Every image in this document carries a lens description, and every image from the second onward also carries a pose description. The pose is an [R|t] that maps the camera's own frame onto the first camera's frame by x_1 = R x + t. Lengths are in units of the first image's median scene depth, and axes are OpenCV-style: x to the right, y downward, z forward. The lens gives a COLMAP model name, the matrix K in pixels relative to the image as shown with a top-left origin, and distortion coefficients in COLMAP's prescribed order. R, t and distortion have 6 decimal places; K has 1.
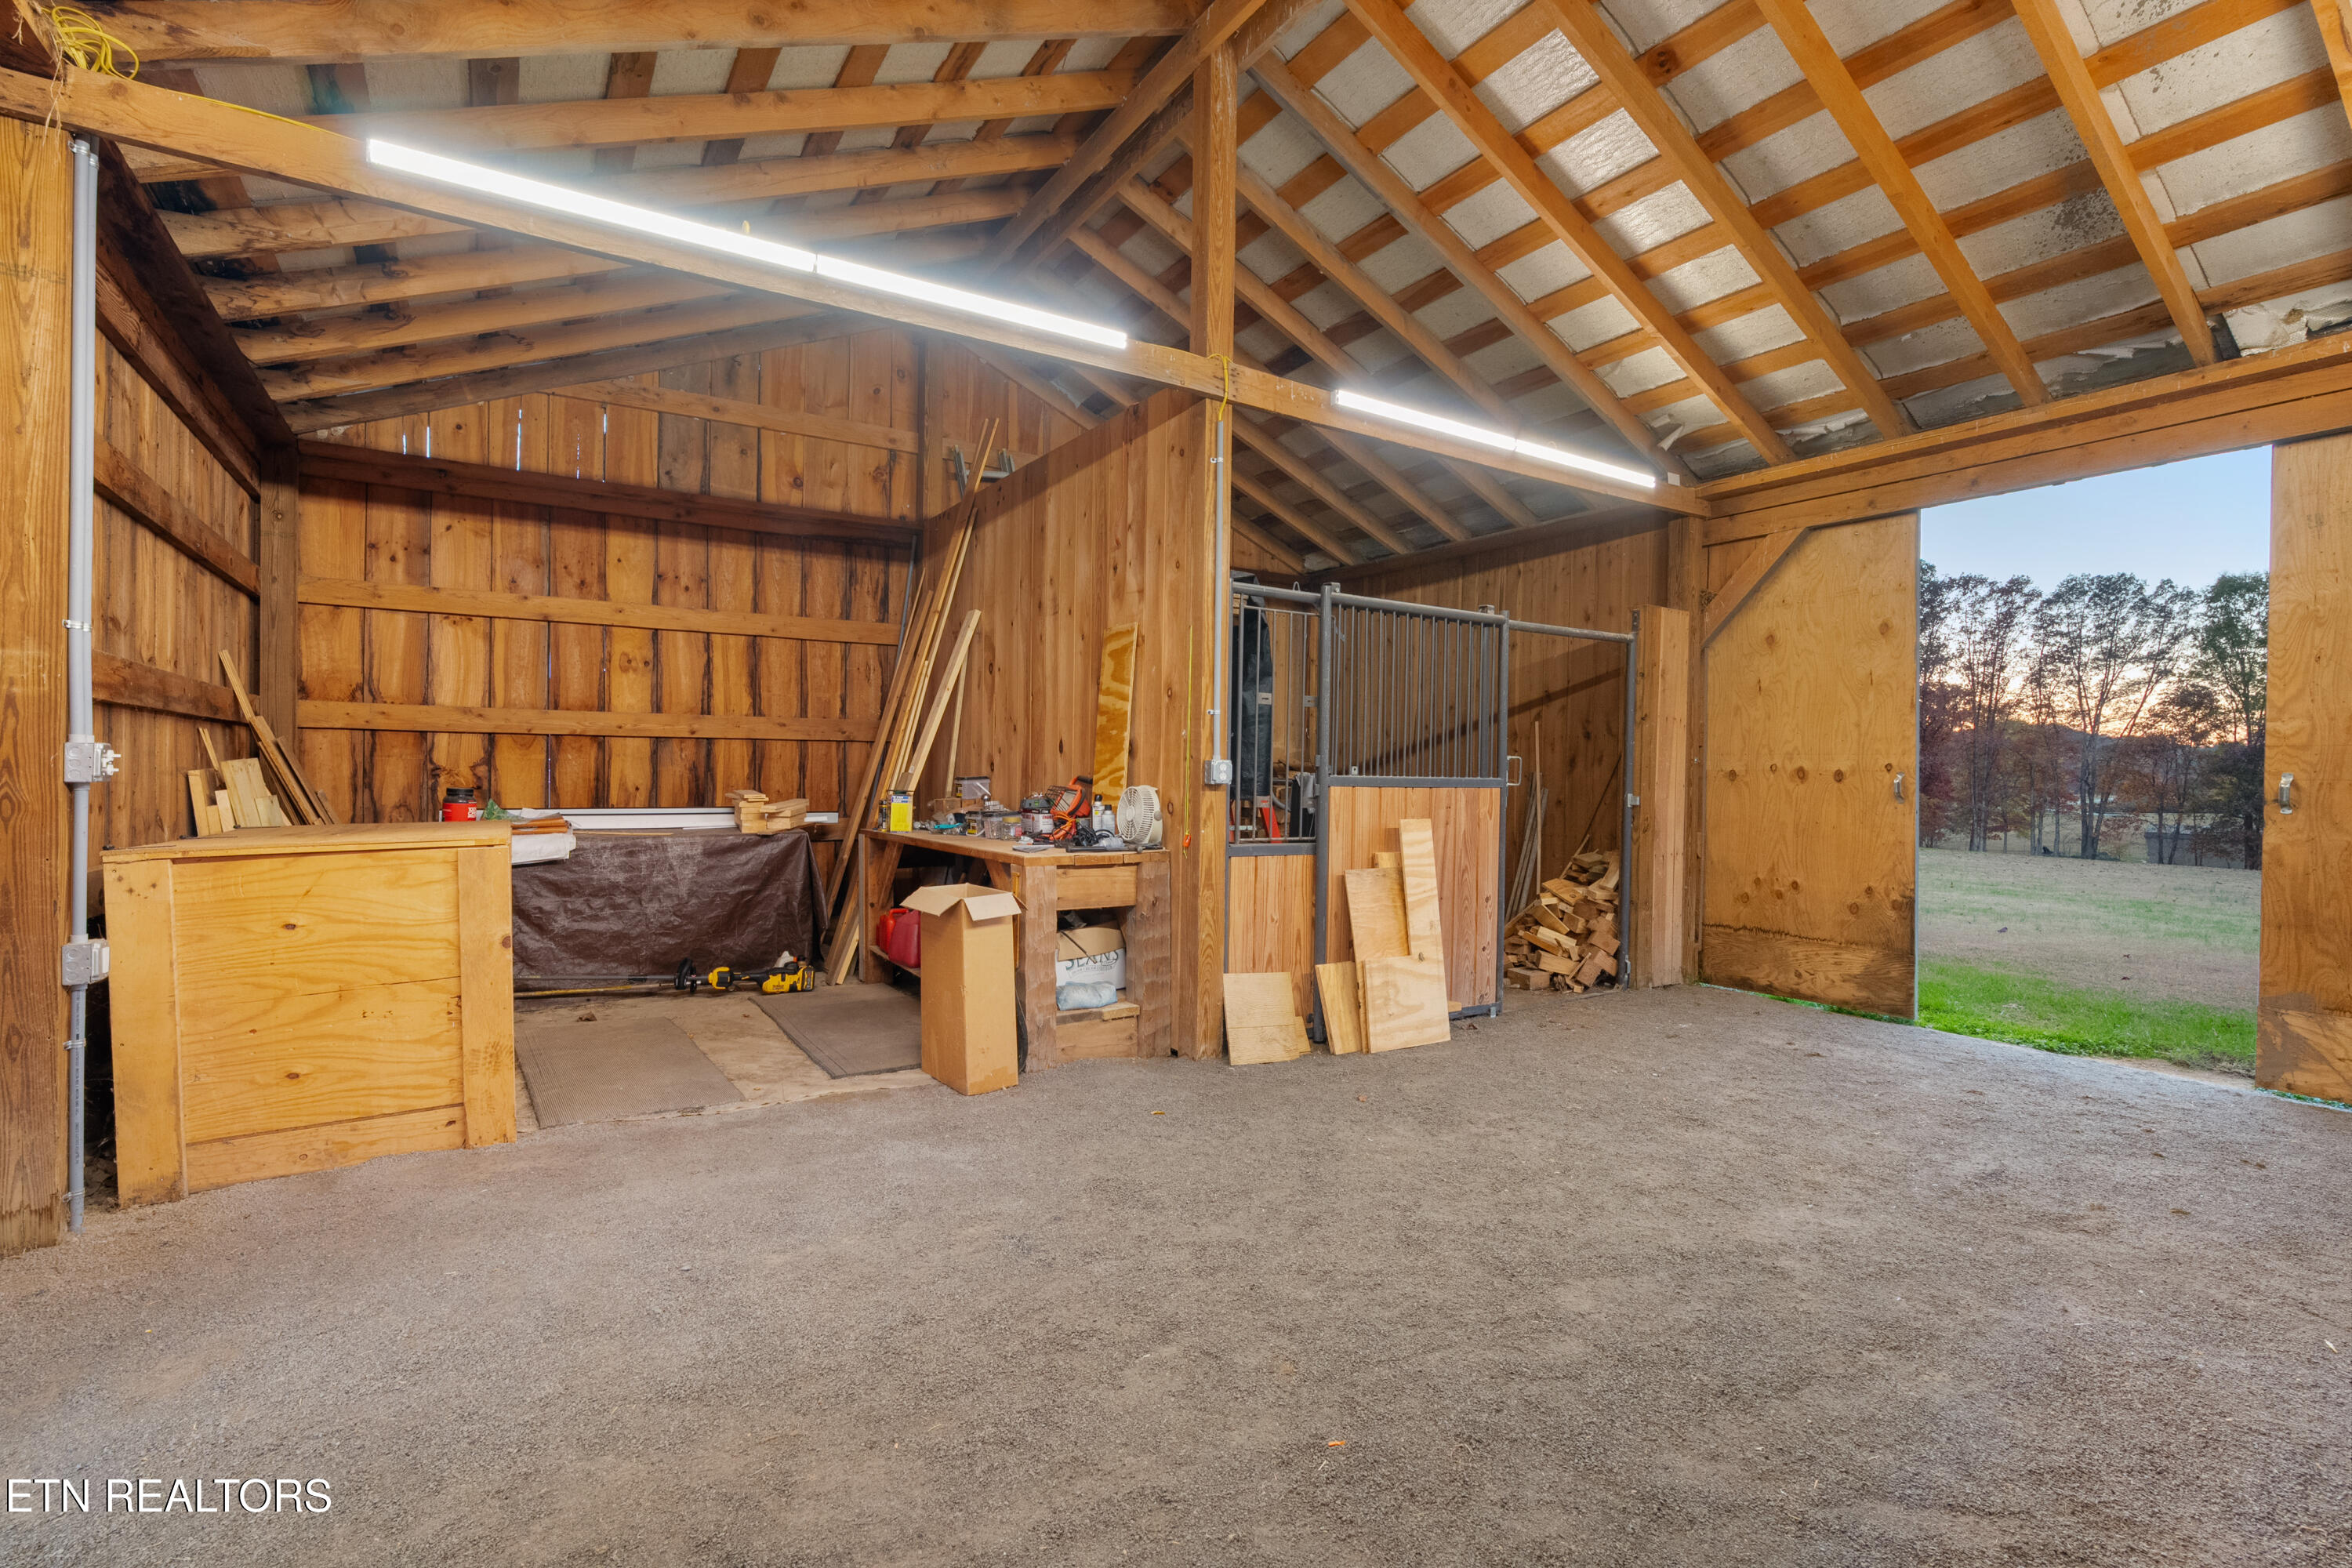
lens RADIAL K [[1049.3, 0, 1175.1], [0, 1049.3, 794.2], [0, 0, 1]] dist [-0.004563, 0.000674]
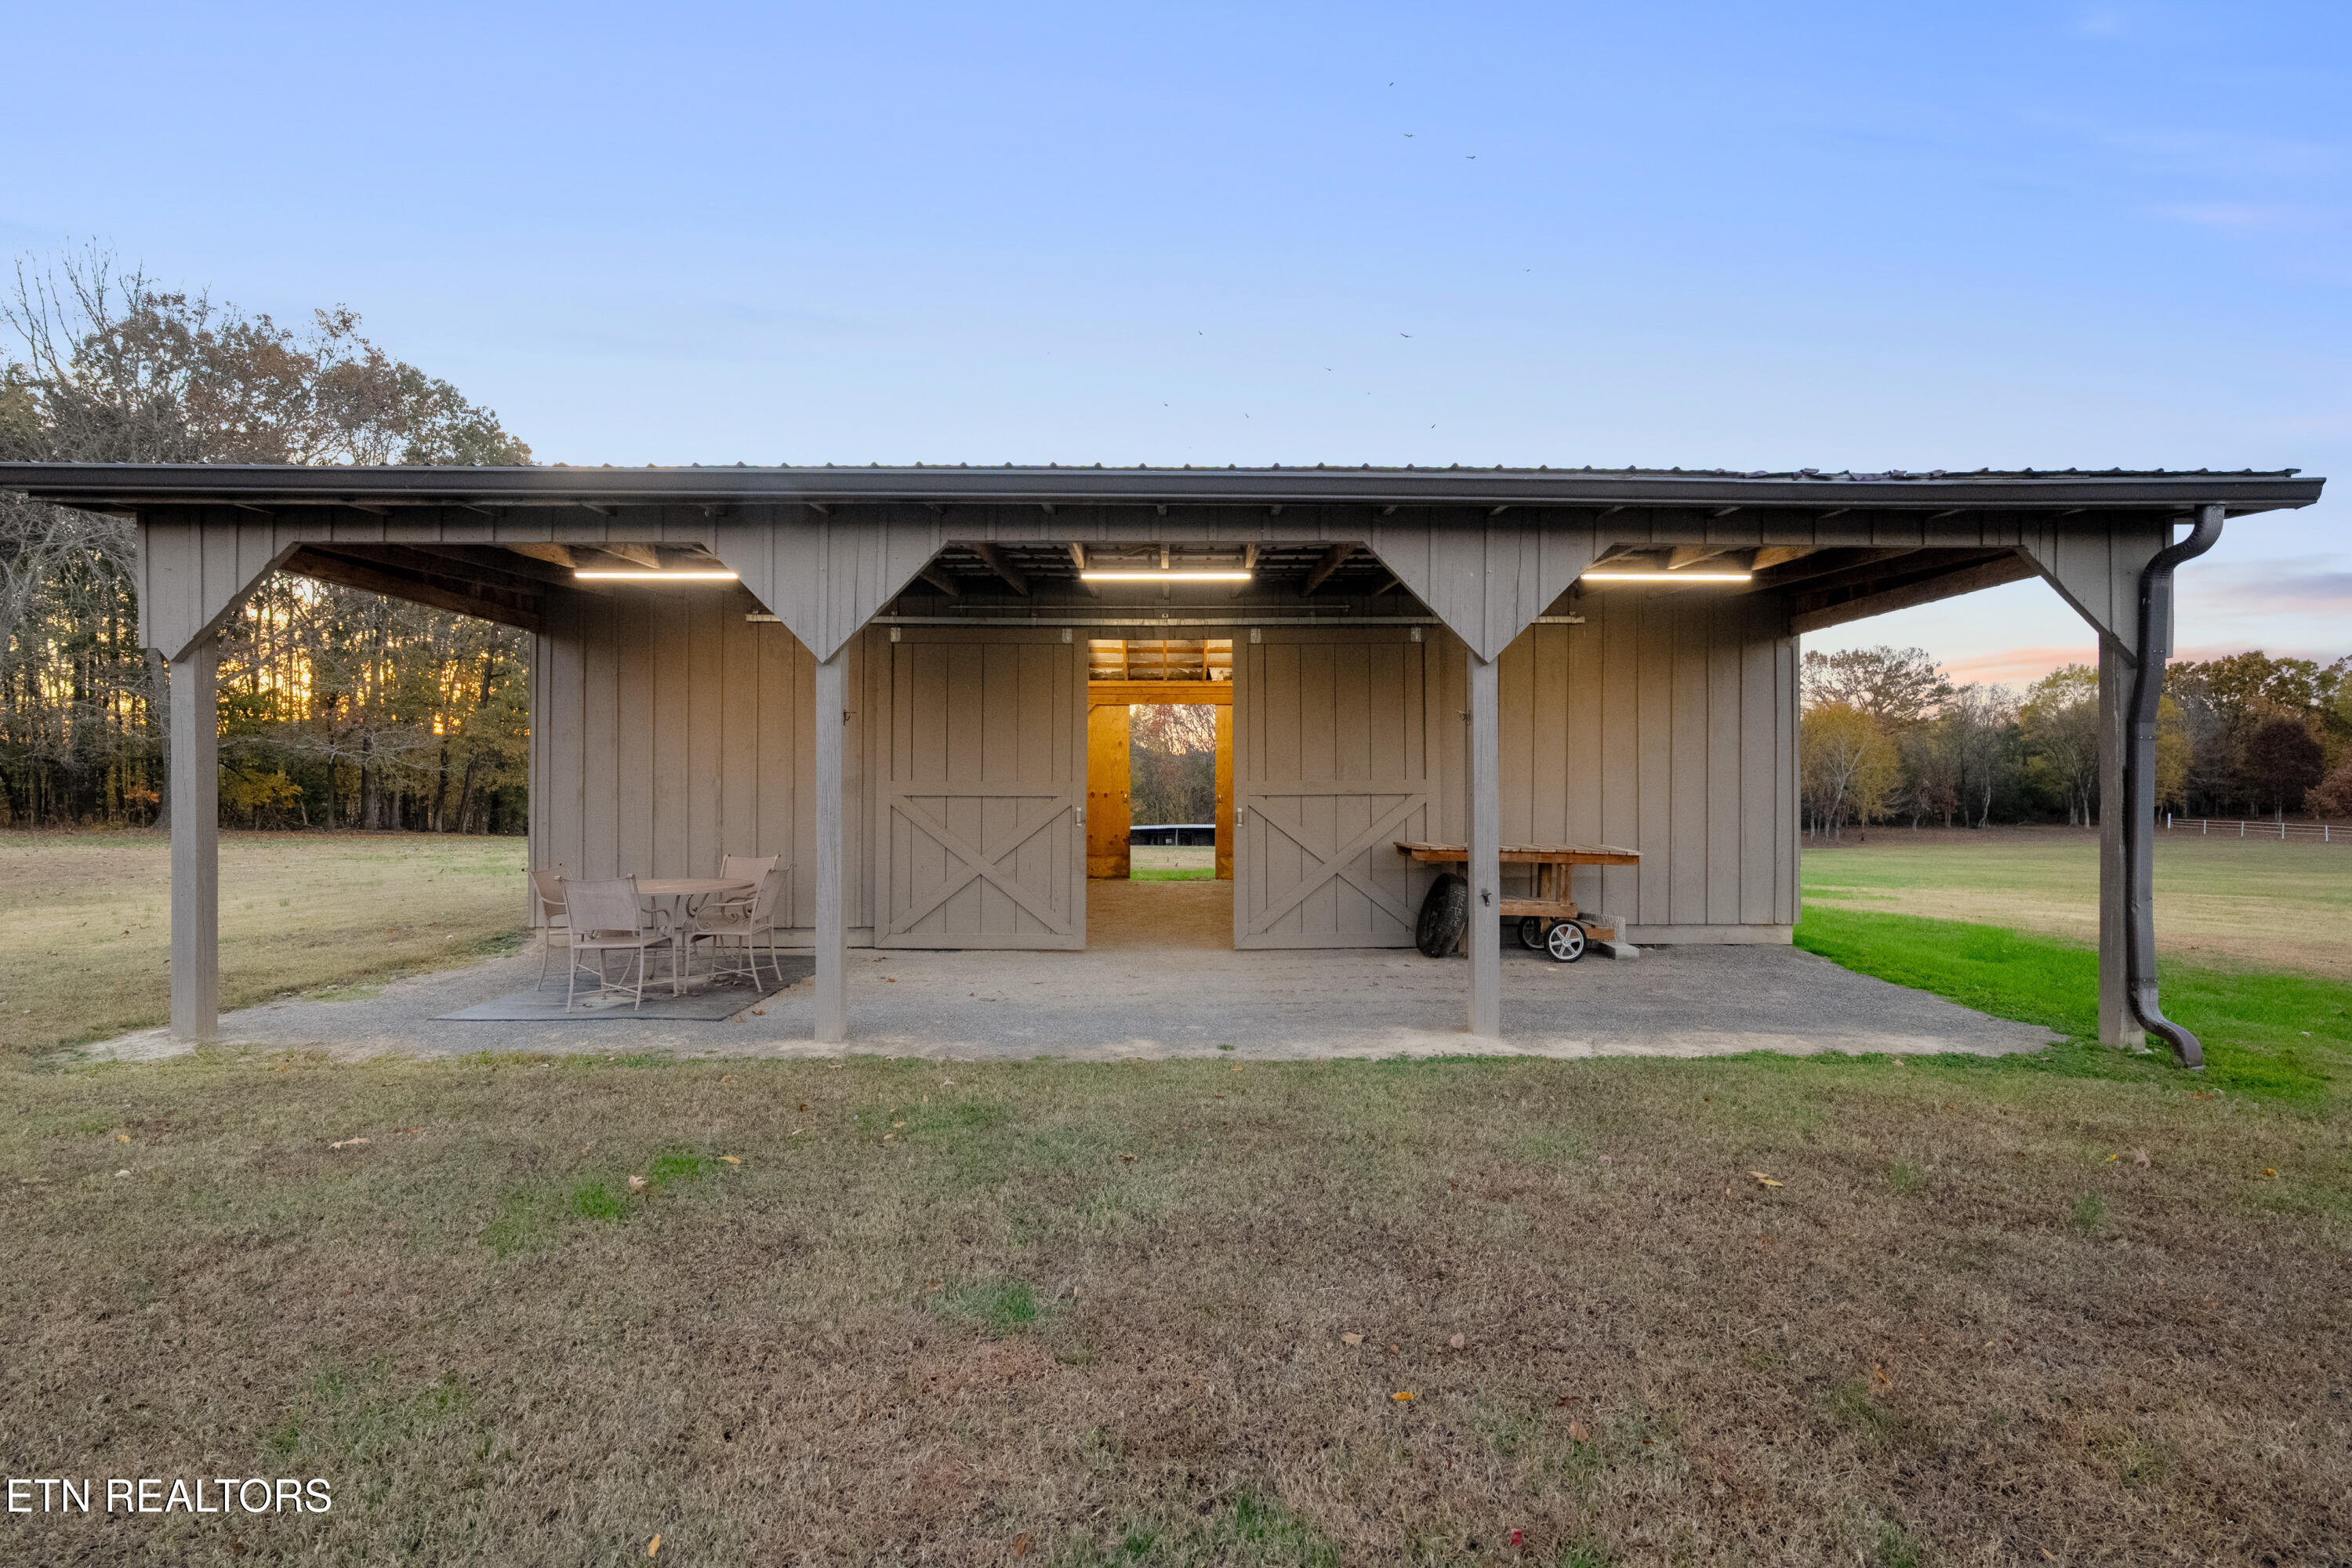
lens RADIAL K [[1062.9, 0, 1174.9], [0, 1062.9, 788.0], [0, 0, 1]] dist [-0.004384, 0.001099]
pose [[0.541181, -0.010943, 0.840835, -2.179132], [0.024257, 0.999702, -0.002602, -0.031741], [-0.840556, 0.021804, 0.541286, -0.900631]]
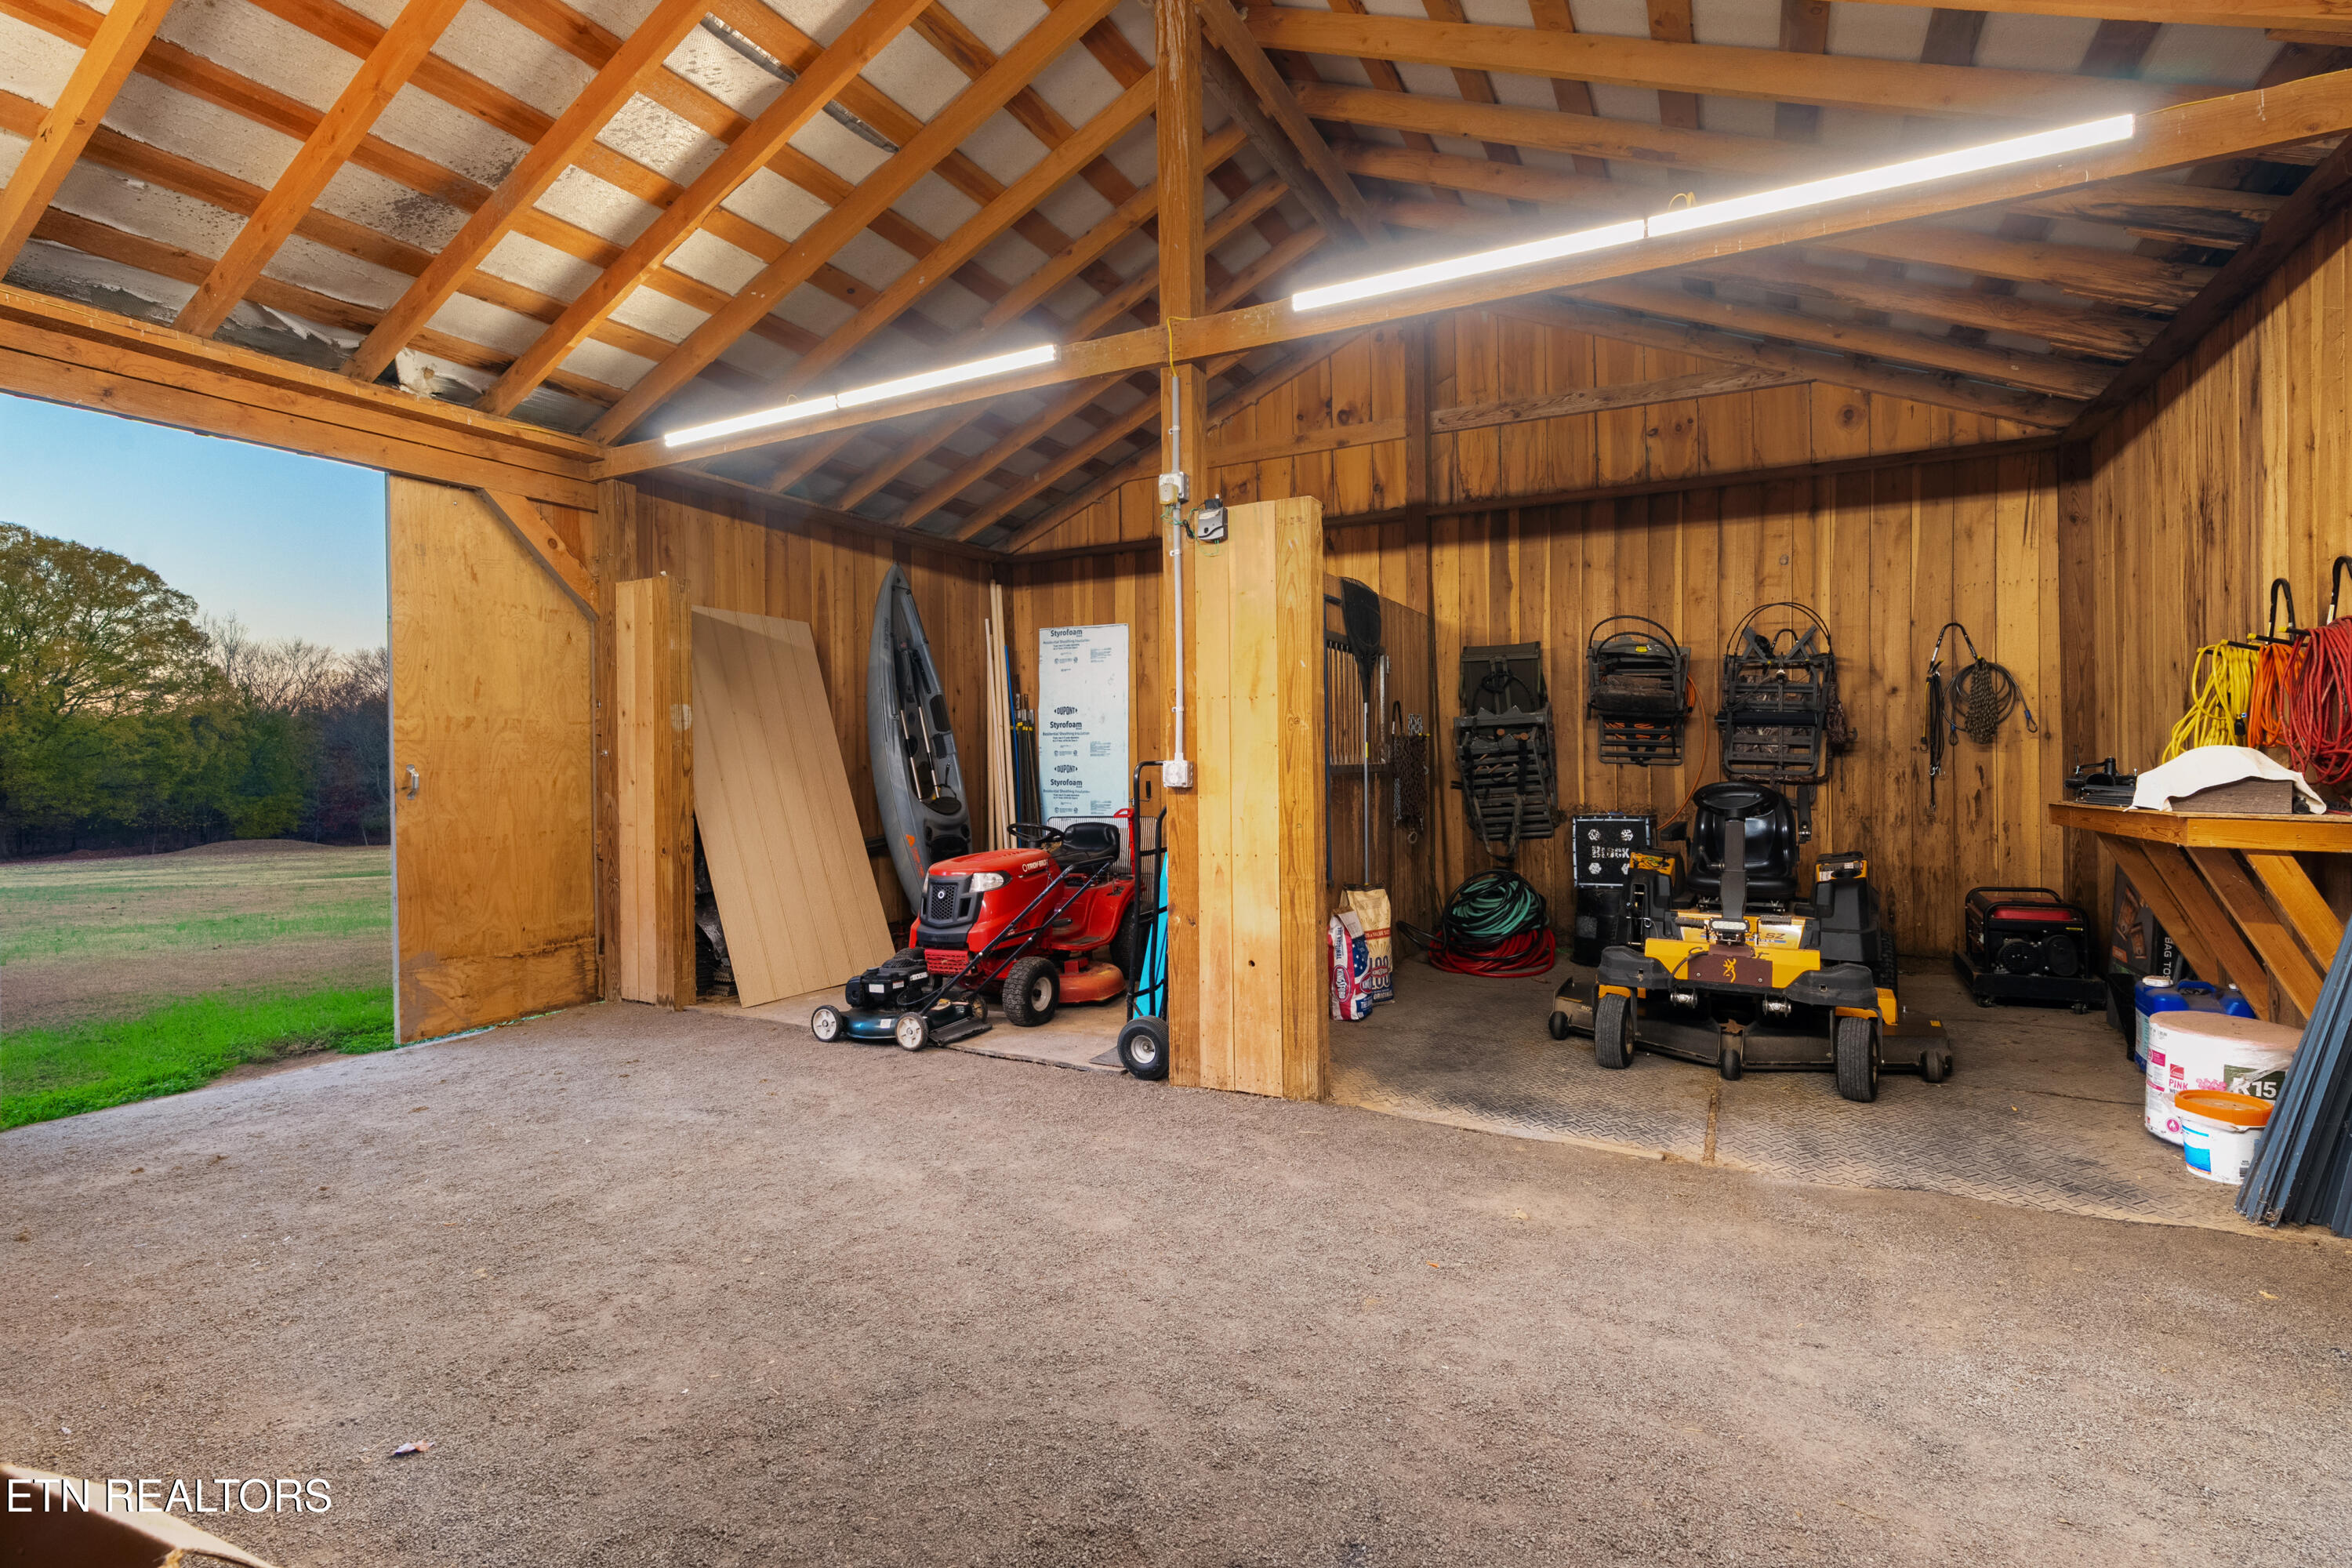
lens RADIAL K [[1092.7, 0, 1172.4], [0, 1092.7, 771.6], [0, 0, 1]] dist [-0.004531, 0.000124]
pose [[-0.481948, -0.013852, 0.876091, -0.389343], [0.022516, 0.999349, 0.028187, -0.026761], [-0.875911, 0.033311, -0.481322, 0.837788]]
